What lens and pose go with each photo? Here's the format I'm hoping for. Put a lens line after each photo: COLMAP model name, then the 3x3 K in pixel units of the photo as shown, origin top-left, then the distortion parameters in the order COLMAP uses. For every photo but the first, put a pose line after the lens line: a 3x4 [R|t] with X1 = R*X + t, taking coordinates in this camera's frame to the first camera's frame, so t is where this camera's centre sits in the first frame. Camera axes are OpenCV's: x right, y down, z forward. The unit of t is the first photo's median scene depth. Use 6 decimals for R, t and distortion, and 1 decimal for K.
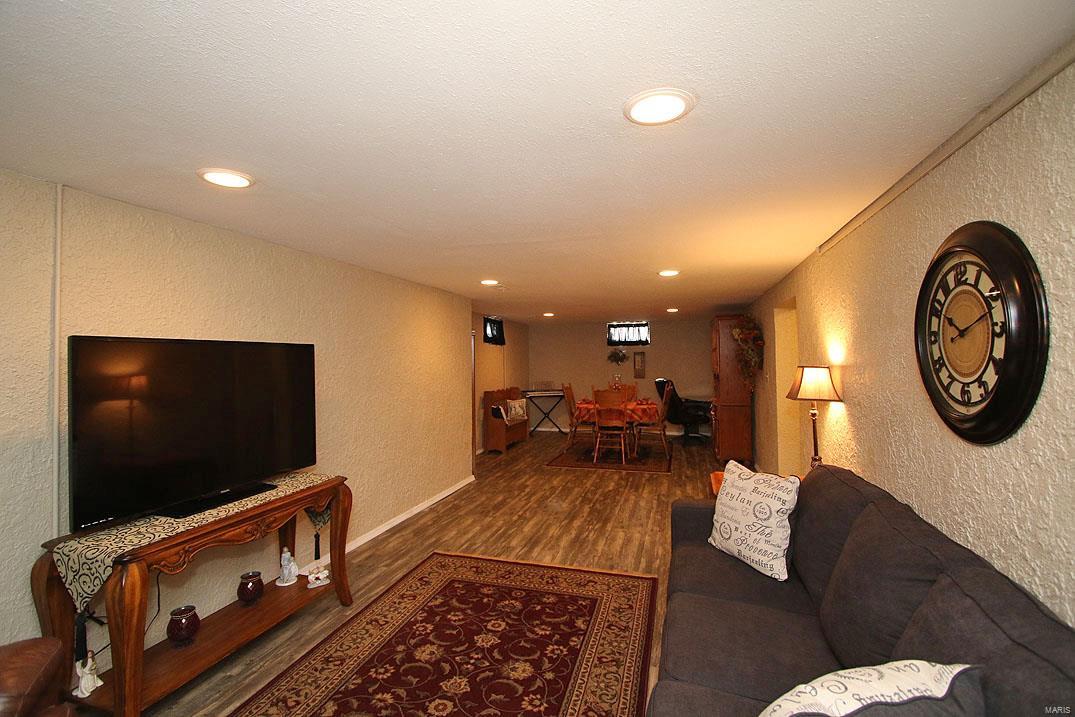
lens RADIAL K [[489.0, 0, 536.8], [0, 489.0, 351.3], [0, 0, 1]] dist [-0.011788, 0.000264]
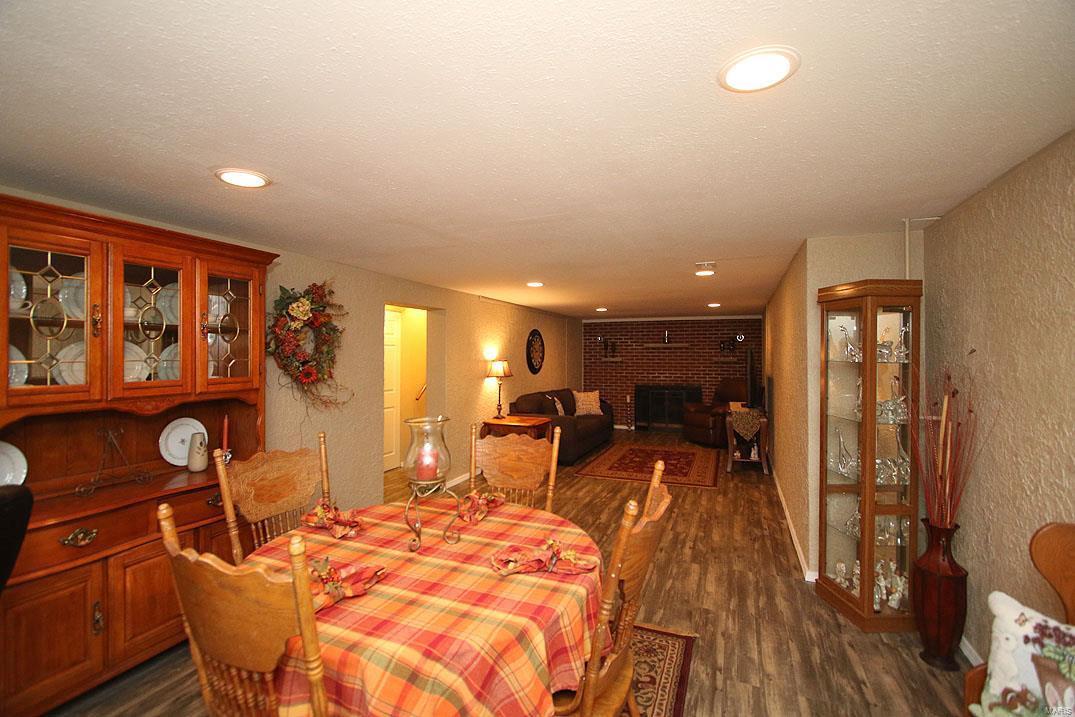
lens RADIAL K [[489.0, 0, 536.8], [0, 489.0, 351.3], [0, 0, 1]] dist [-0.011788, 0.000264]
pose [[-0.995203, 0.008796, 0.097434, 0.161992], [0.005826, 0.999511, -0.030732, 0.044274], [-0.097657, -0.030017, -0.994767, 2.326836]]
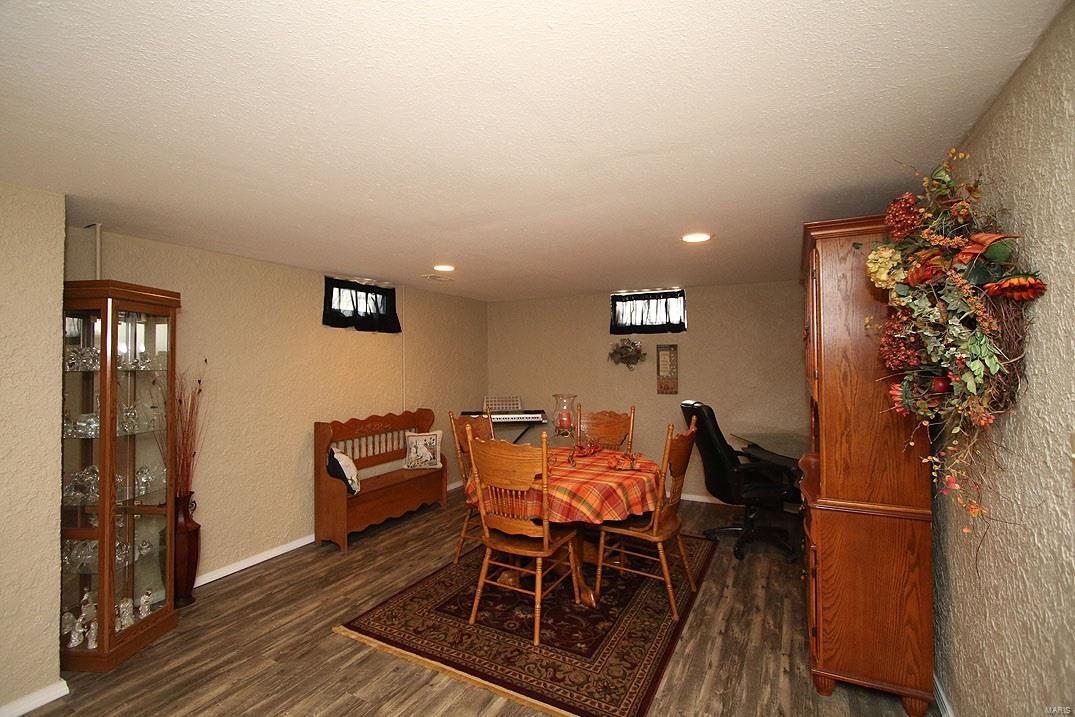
lens RADIAL K [[489.0, 0, 536.8], [0, 489.0, 351.3], [0, 0, 1]] dist [-0.011788, 0.000264]
pose [[0.980281, -0.000409, -0.197608, 0.422517], [0.001407, 0.999987, 0.004913, 0.013160], [0.197603, -0.005094, 0.980269, 1.075306]]
